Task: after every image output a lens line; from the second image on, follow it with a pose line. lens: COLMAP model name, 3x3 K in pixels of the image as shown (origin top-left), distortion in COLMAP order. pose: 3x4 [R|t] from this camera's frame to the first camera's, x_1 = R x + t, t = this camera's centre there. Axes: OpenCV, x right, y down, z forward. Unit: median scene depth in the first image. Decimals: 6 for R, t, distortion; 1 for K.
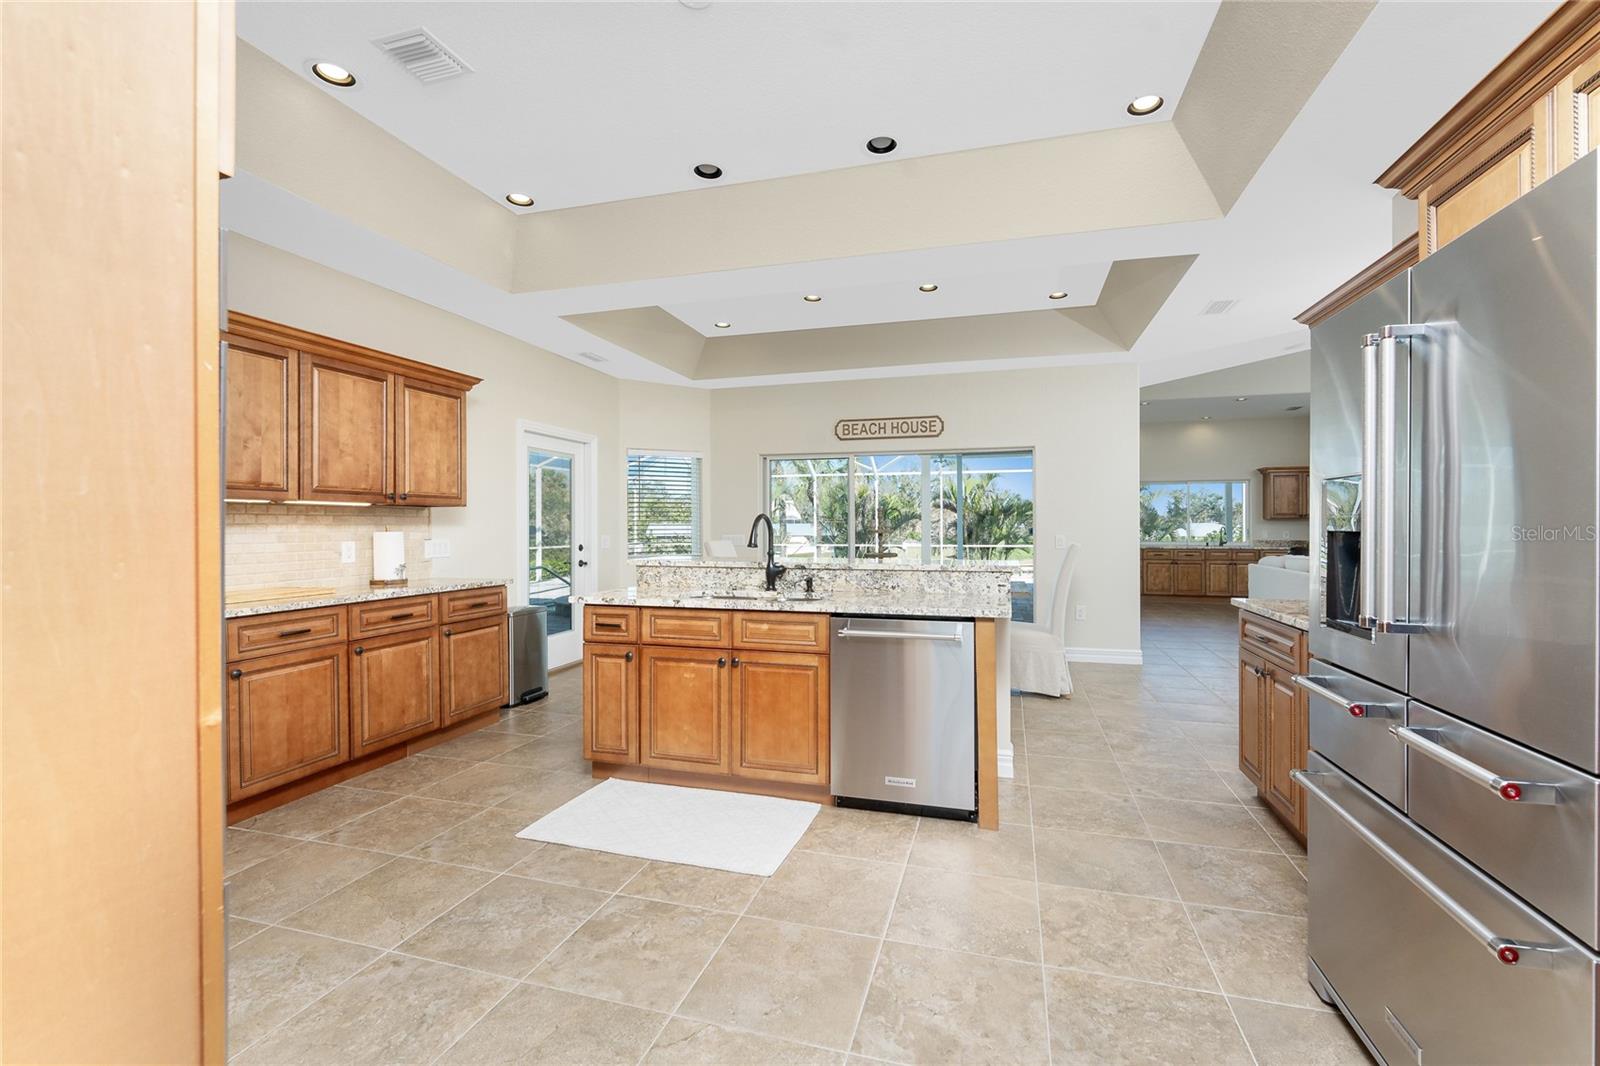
lens RADIAL K [[658.1, 0, 812.5], [0, 658.1, 526.9], [0, 0, 1]] dist [-0.006727, -0.000277]
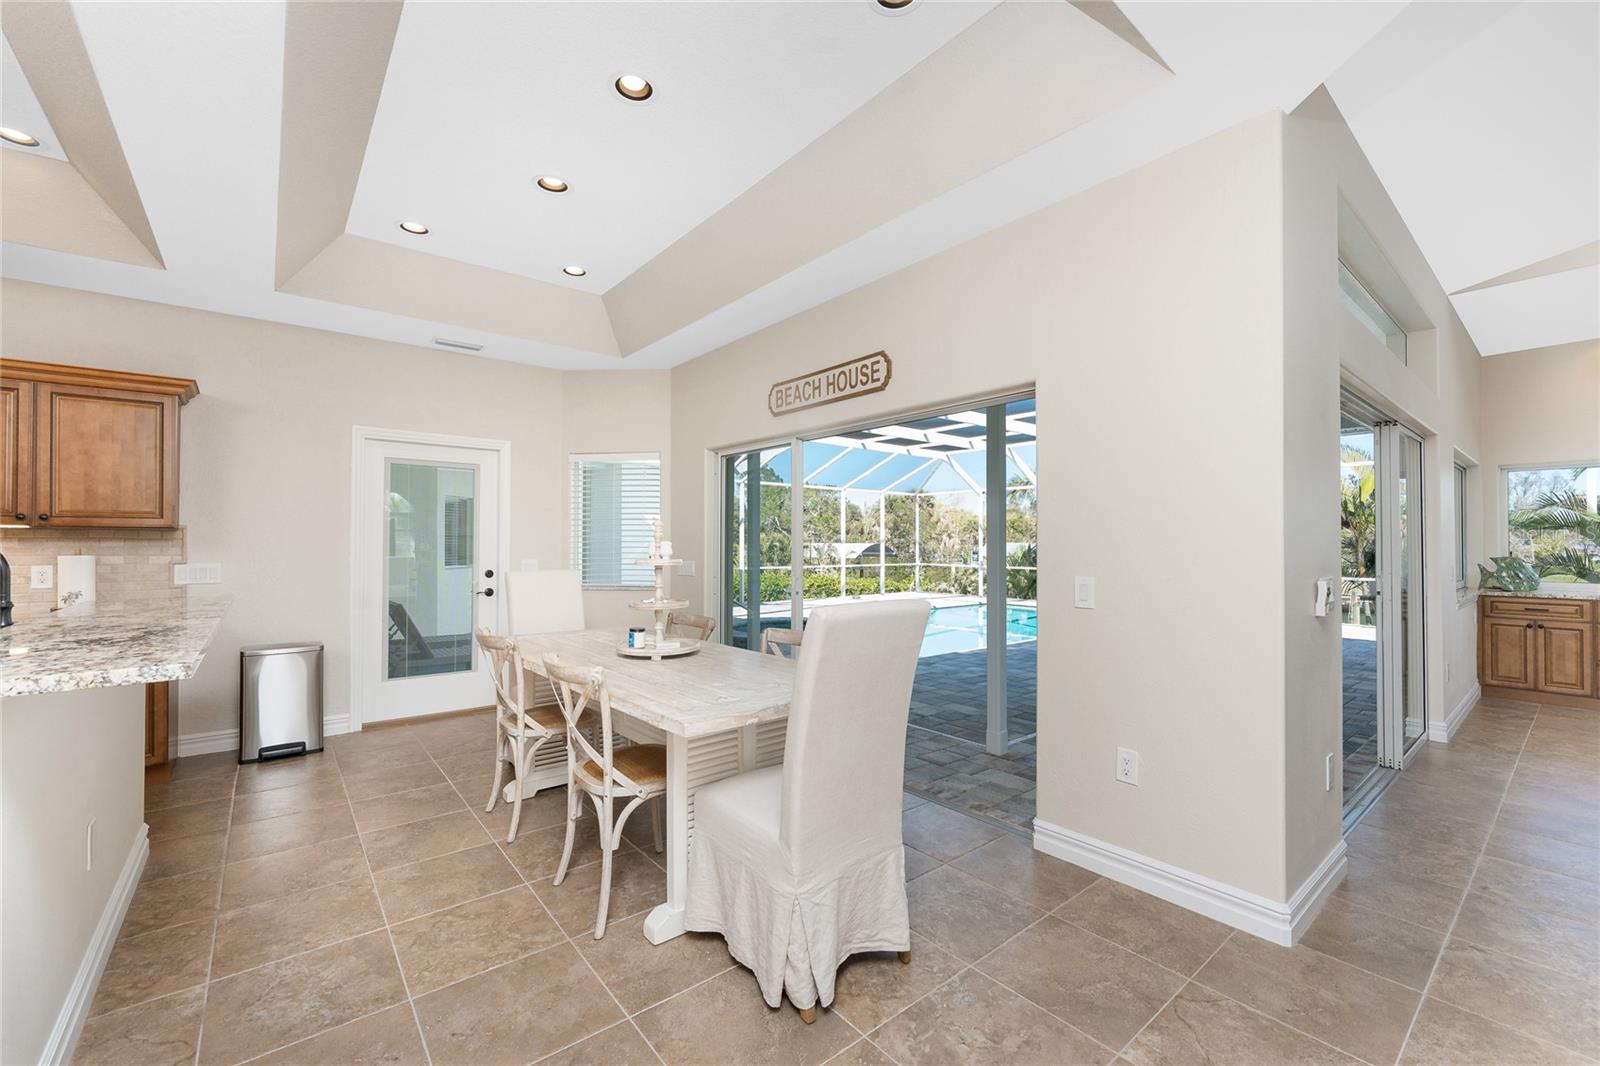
lens RADIAL K [[661.5, 0, 798.1], [0, 661.5, 536.5], [0, 0, 1]] dist [-0.002174, -0.000535]
pose [[0.827522, -0.003144, -0.561425, 0.733571], [-0.004117, 0.999923, -0.011668, -0.013444], [0.561418, 0.011967, 0.827446, 0.841479]]
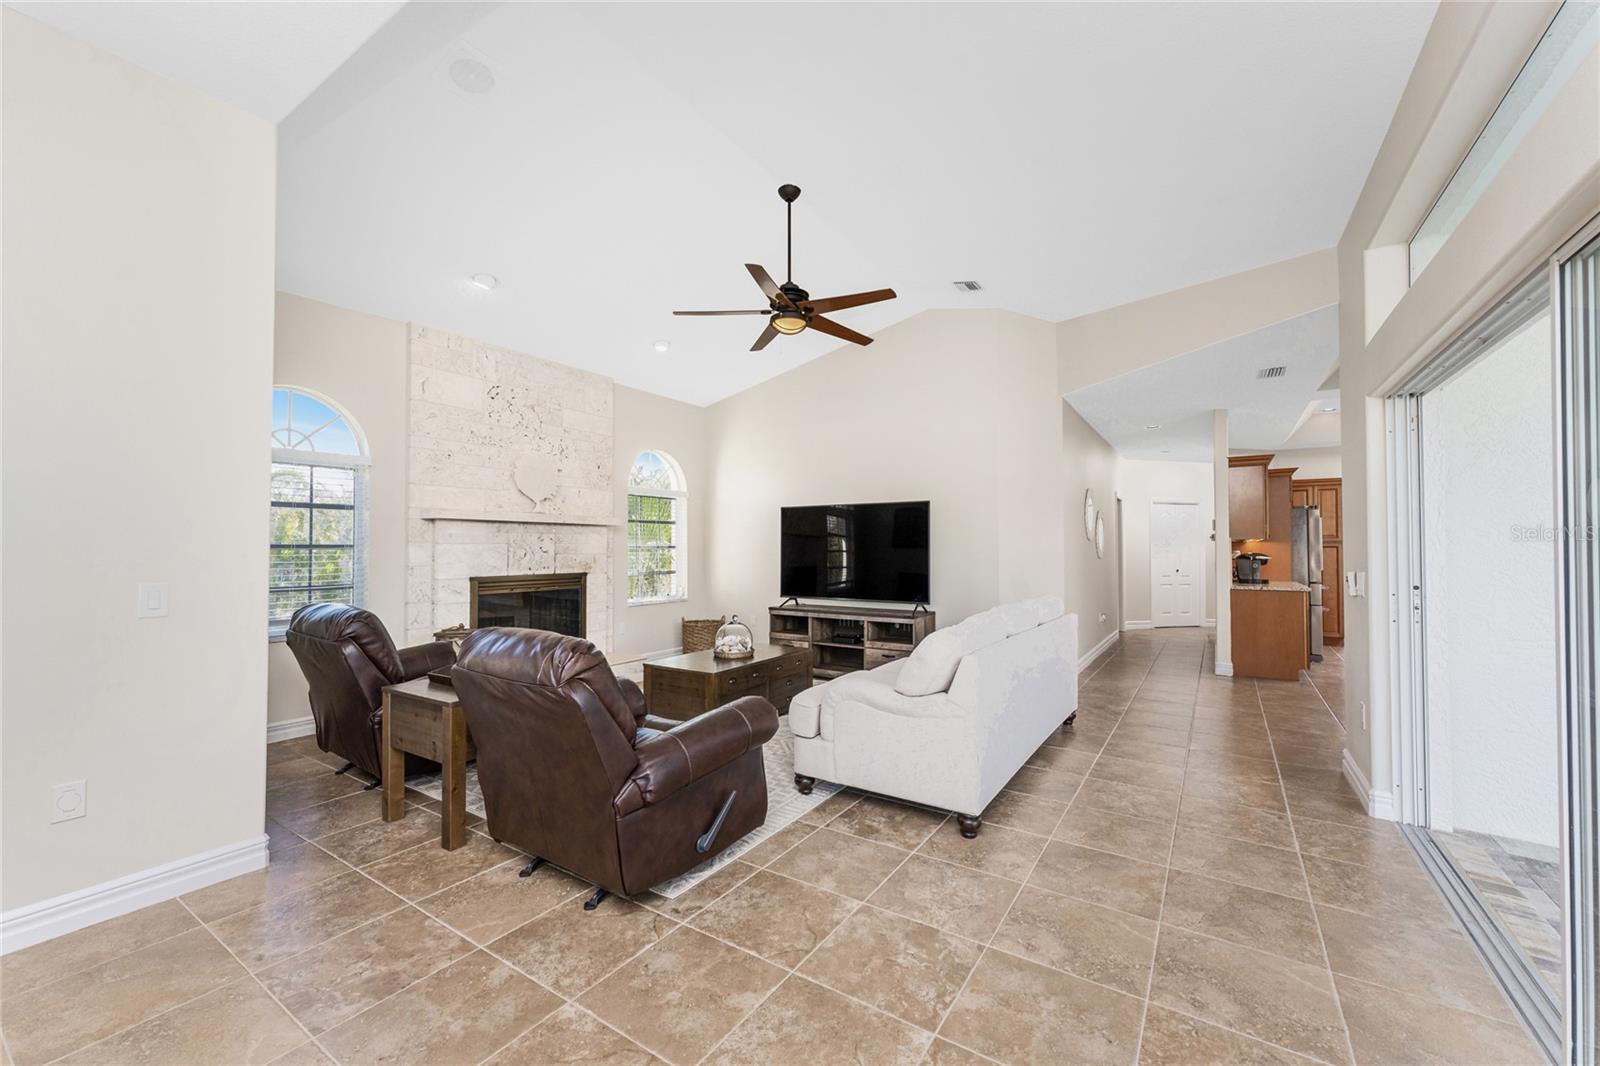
lens RADIAL K [[634.5, 0, 808.5], [0, 634.5, 527.6], [0, 0, 1]] dist [0.002089, 0.000220]
pose [[-0.958786, 0.012533, 0.283852, 1.235791], [0.003460, 0.999468, -0.032443, -0.014663], [-0.284107, -0.030124, -0.958319, 2.607757]]
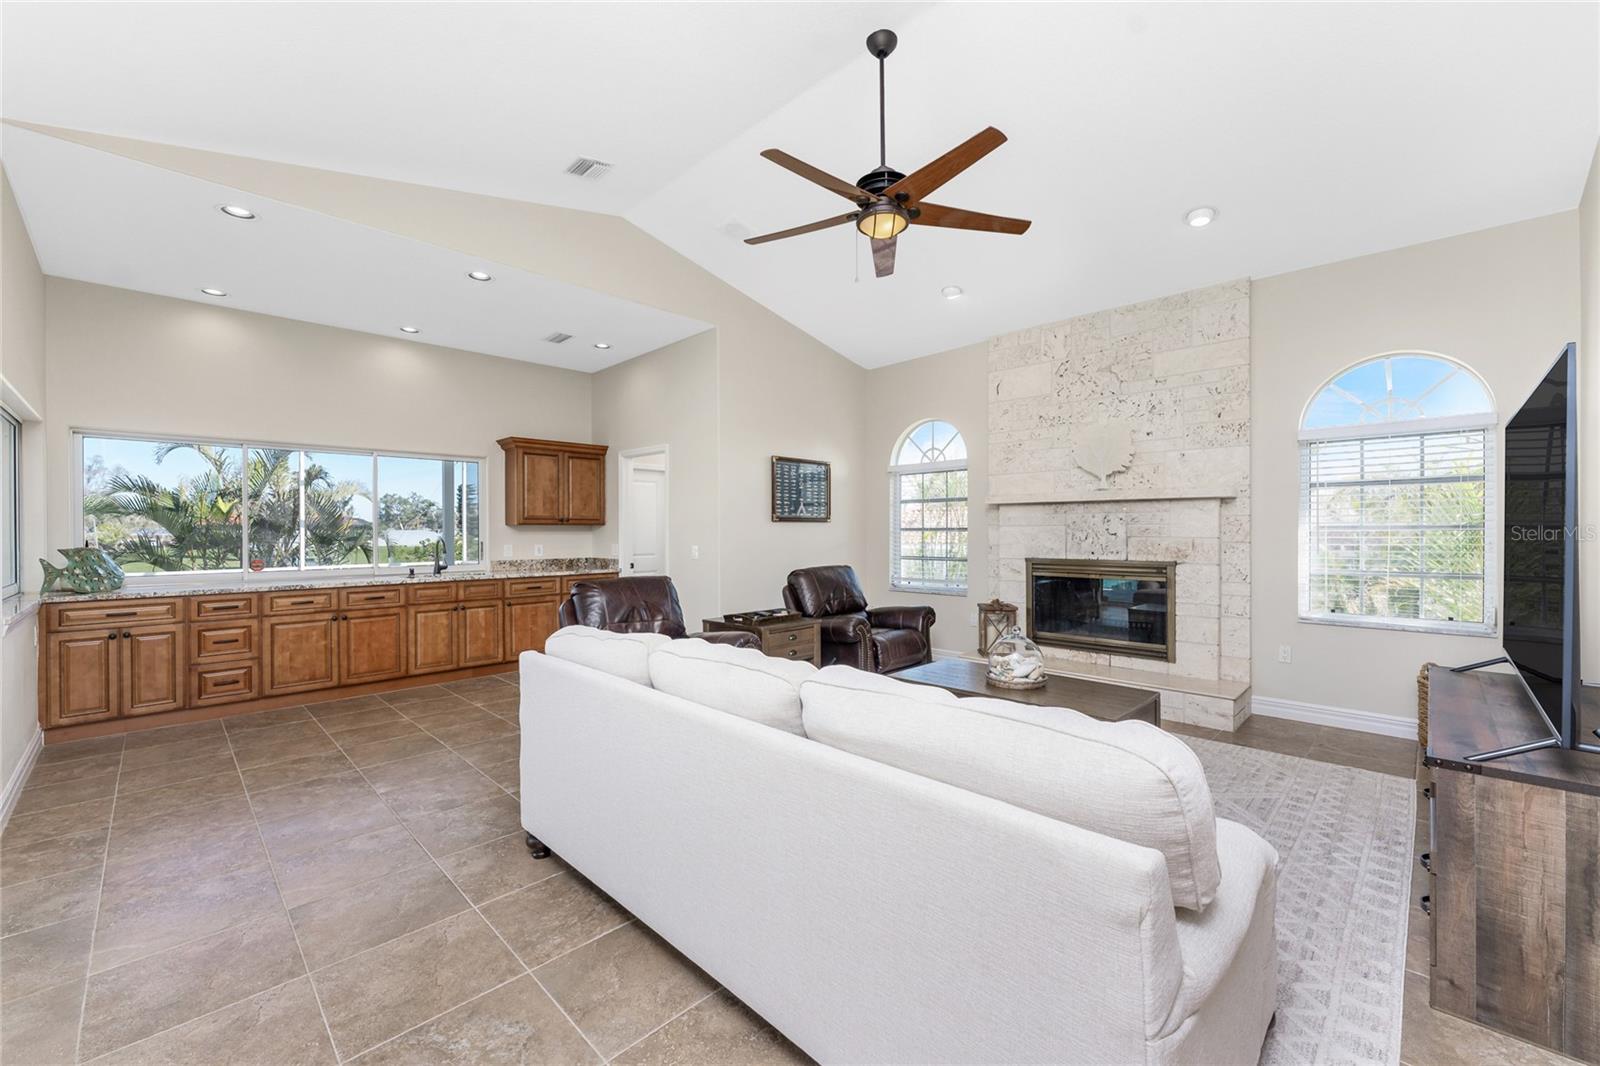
lens RADIAL K [[634.4, 0, 797.2], [0, 634.4, 532.4], [0, 0, 1]] dist [0.001325, 0.000105]
pose [[0.472966, -0.002389, 0.881078, 0.840229], [0.002920, 0.999995, 0.001144, -0.015298], [-0.881076, 0.002031, 0.472970, 1.365343]]
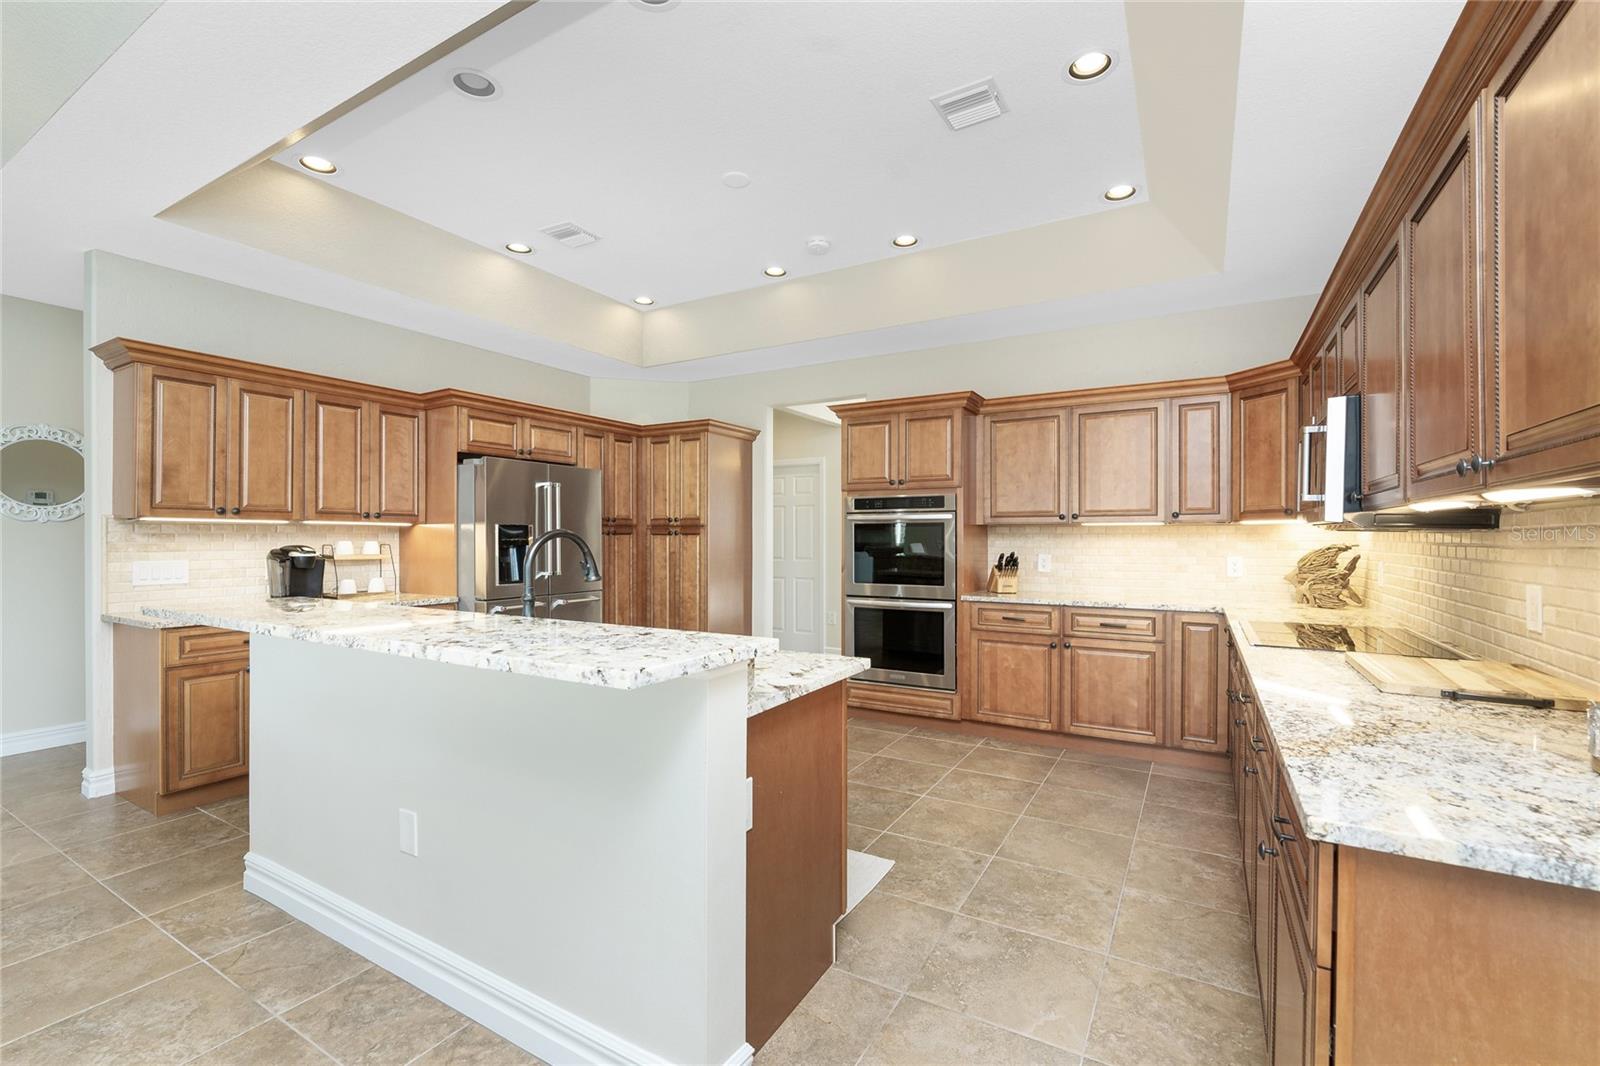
lens RADIAL K [[668.1, 0, 804.3], [0, 668.1, 538.6], [0, 0, 1]] dist [-0.006759, 0.000218]
pose [[-0.968159, 0.001881, 0.250330, -0.388685], [0.002739, 0.999992, 0.003079, -0.010784], [-0.250322, 0.003666, -0.968156, 1.373343]]
